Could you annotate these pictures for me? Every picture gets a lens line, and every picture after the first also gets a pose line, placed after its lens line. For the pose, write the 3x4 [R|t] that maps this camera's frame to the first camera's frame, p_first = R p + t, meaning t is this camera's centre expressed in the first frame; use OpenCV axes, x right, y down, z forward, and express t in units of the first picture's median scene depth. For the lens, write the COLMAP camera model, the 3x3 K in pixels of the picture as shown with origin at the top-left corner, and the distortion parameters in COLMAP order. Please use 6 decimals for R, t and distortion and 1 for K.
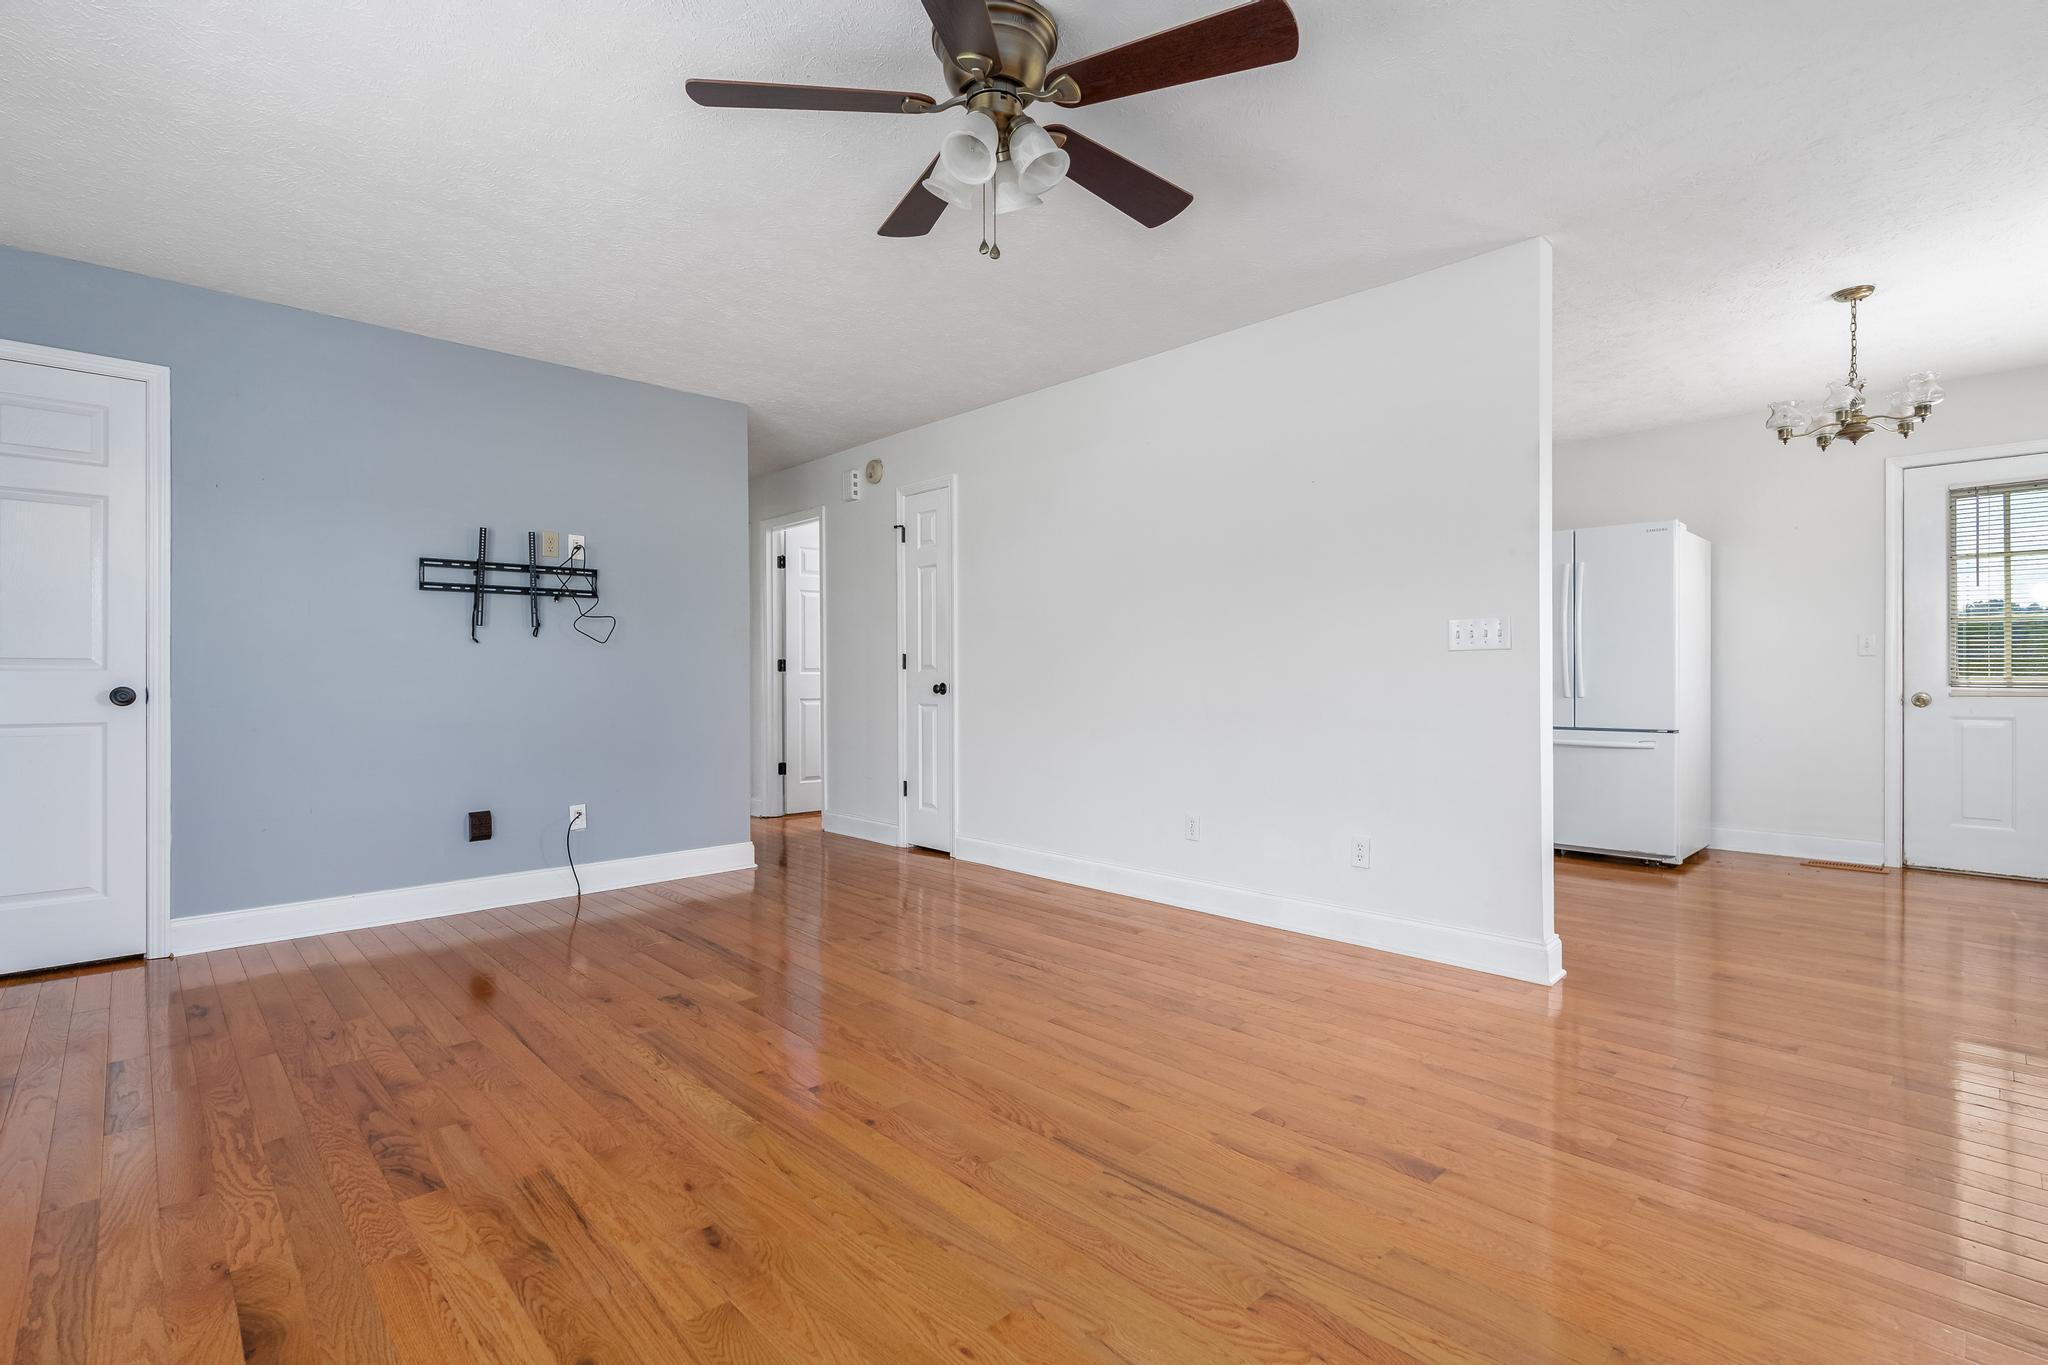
lens RADIAL K [[927.3, 0, 1040.9], [0, 927.3, 682.6], [0, 0, 1]] dist [-0.010274, 0.001237]
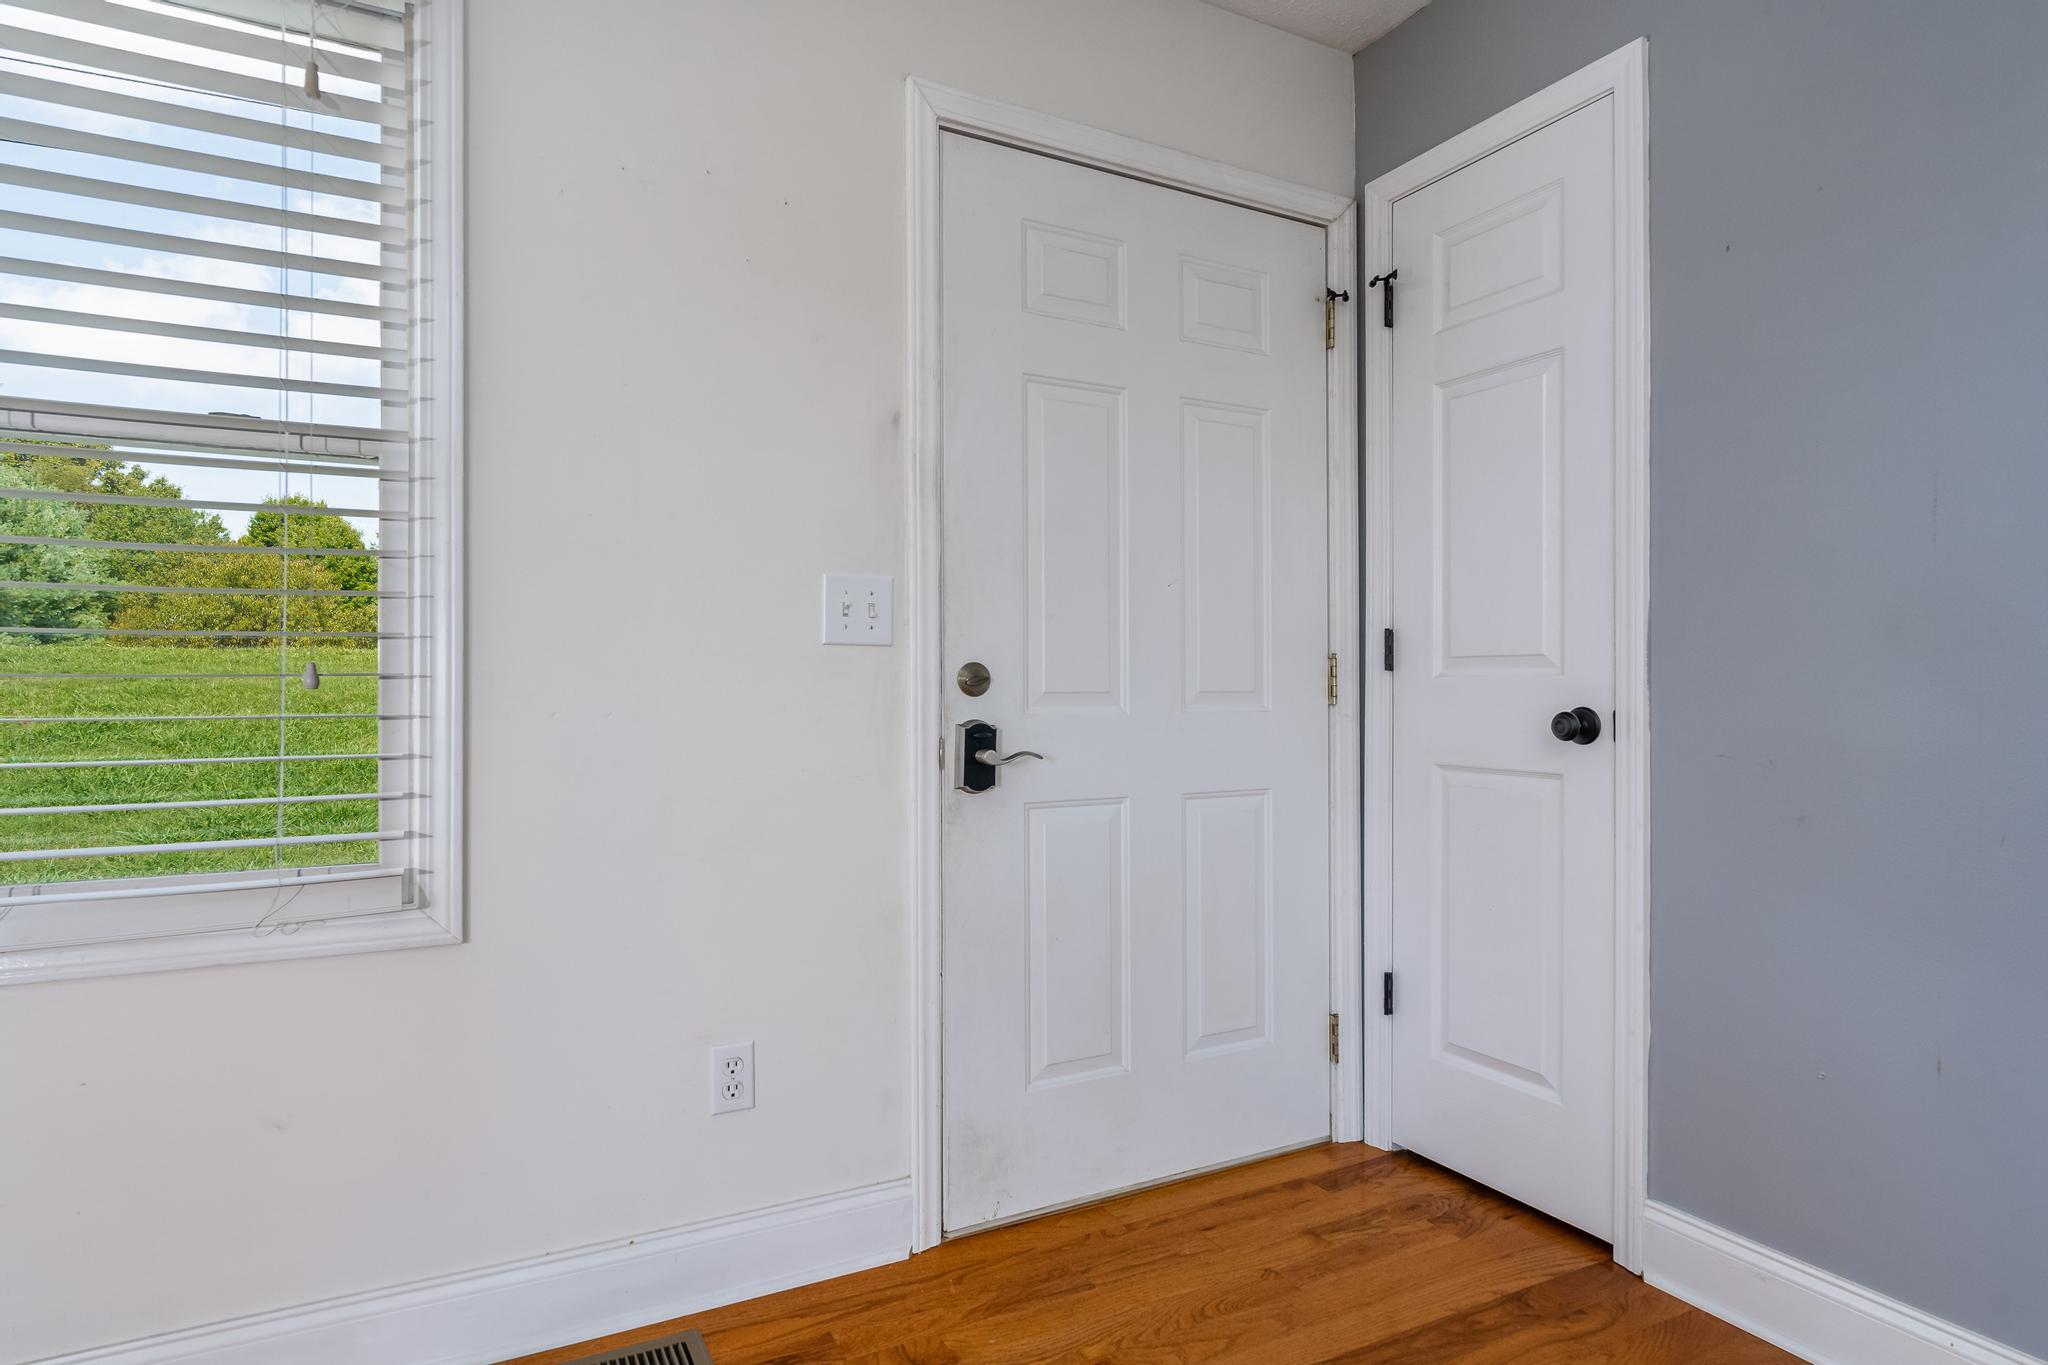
lens RADIAL K [[1092.5, 0, 1029.2], [0, 1092.5, 695.8], [0, 0, 1]] dist [-0.002887, -0.000200]
pose [[-0.289297, -0.000423, -0.957239, -0.416436], [-0.002818, 0.999996, 0.000410, -0.001343], [0.957235, 0.002816, -0.289297, 1.128772]]
